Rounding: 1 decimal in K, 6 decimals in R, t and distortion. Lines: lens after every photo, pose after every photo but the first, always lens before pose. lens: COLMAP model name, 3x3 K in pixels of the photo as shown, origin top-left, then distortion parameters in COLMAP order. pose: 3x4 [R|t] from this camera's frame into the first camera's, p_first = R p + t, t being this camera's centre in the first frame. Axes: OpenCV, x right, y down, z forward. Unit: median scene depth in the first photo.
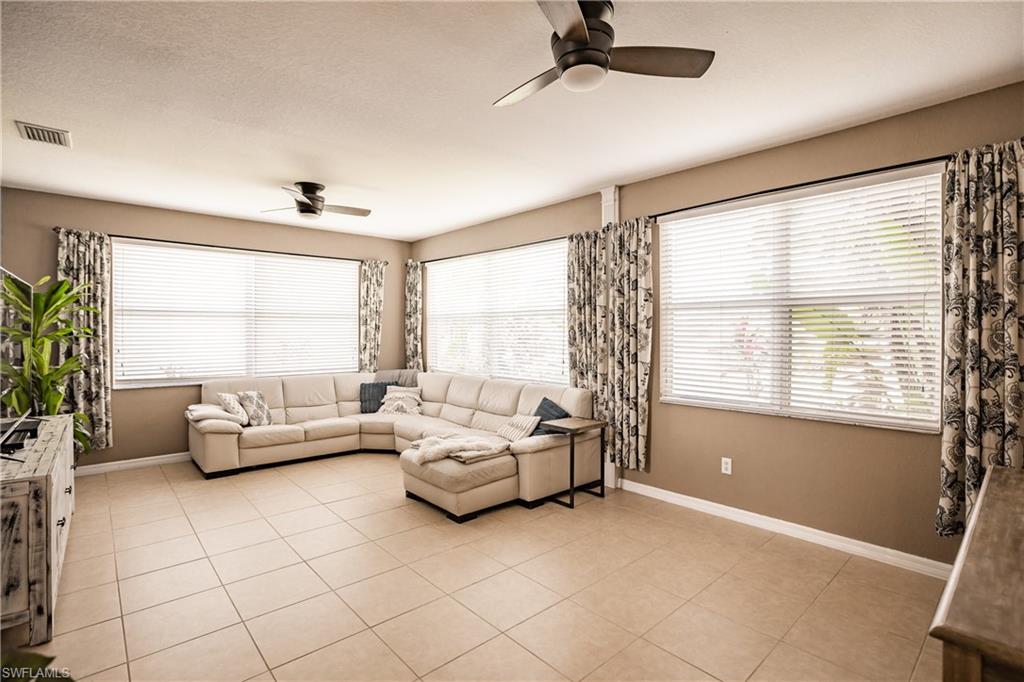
lens RADIAL K [[465.4, 0, 515.5], [0, 465.4, 339.3], [0, 0, 1]] dist [-0.056131, 0.016662]
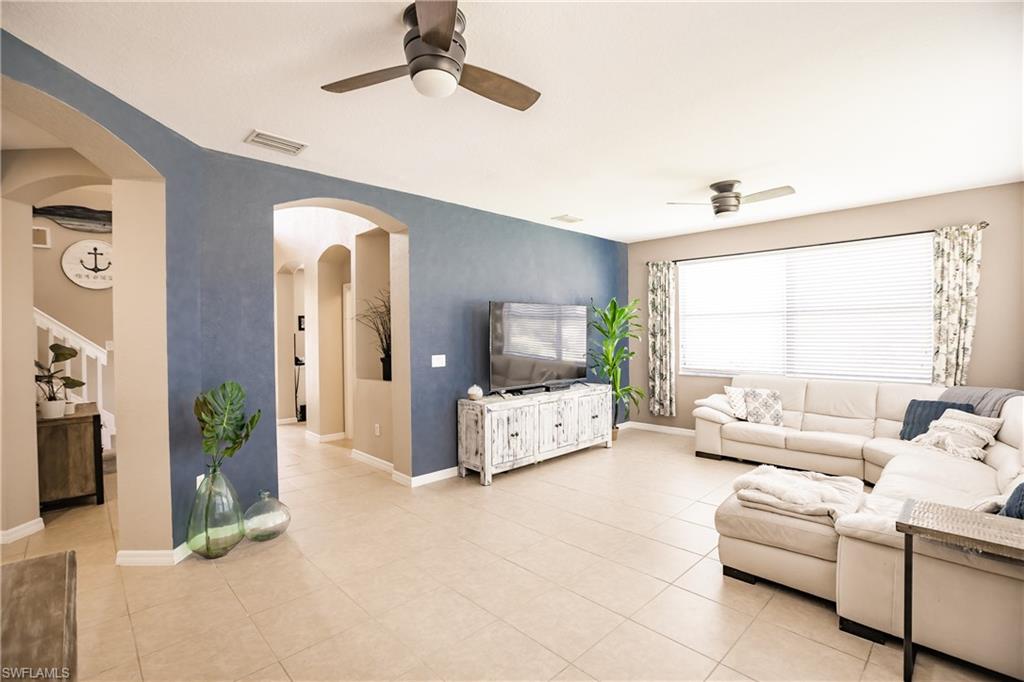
lens RADIAL K [[465.4, 0, 515.5], [0, 465.4, 339.3], [0, 0, 1]] dist [-0.056131, 0.016662]
pose [[0.057015, 0.011334, -0.998309, 0.469154], [-0.004189, 0.999929, 0.011113, -0.007883], [0.998365, 0.003549, 0.057059, 0.440771]]
